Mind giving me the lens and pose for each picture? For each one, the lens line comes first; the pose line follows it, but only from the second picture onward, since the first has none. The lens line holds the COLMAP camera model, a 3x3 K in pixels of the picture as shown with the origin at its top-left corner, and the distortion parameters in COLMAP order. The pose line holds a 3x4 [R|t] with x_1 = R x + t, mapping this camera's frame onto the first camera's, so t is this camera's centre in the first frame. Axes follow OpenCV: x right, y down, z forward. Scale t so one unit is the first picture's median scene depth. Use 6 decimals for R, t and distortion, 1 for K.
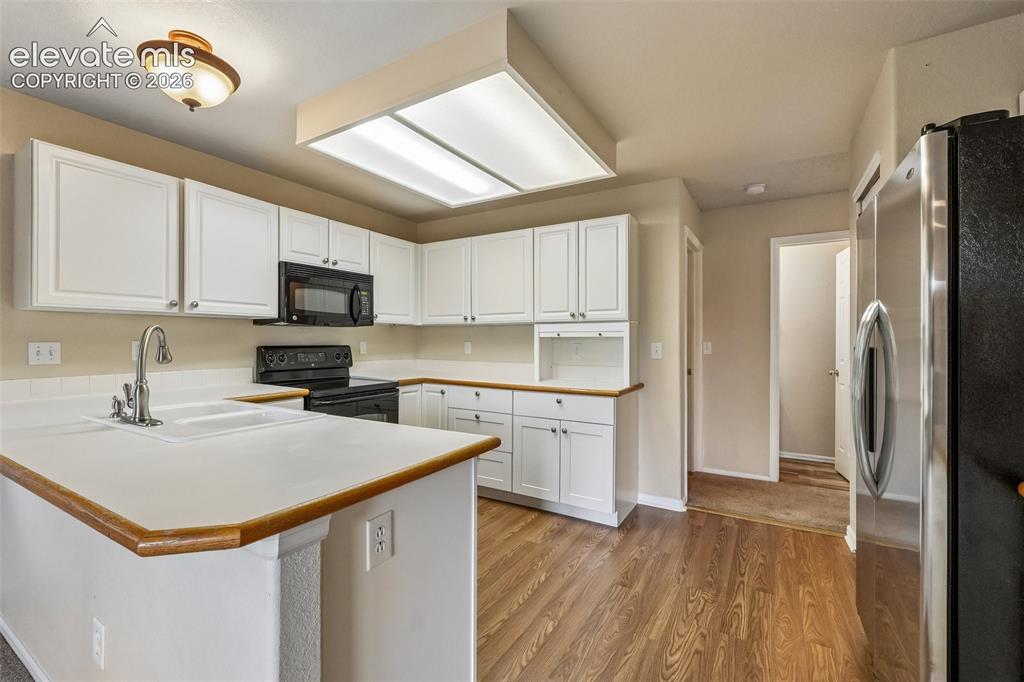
lens RADIAL K [[441.1, 0, 510.9], [0, 441.1, 345.8], [0, 0, 1]] dist [-0.013950, 0.000178]
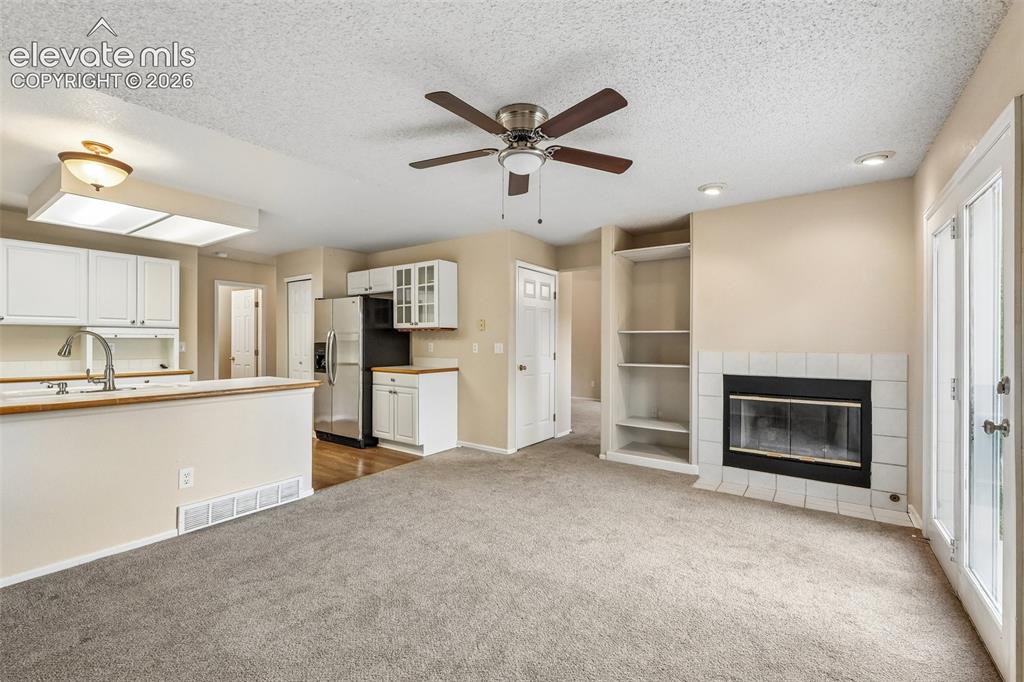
lens RADIAL K [[441.1, 0, 510.6], [0, 441.1, 342.2], [0, 0, 1]] dist [-0.013950, 0.000178]
pose [[0.075886, -0.002222, 0.997114, -1.151982], [0.000492, 0.999997, 0.002191, -0.007892], [-0.997116, 0.000324, 0.075887, -0.304634]]
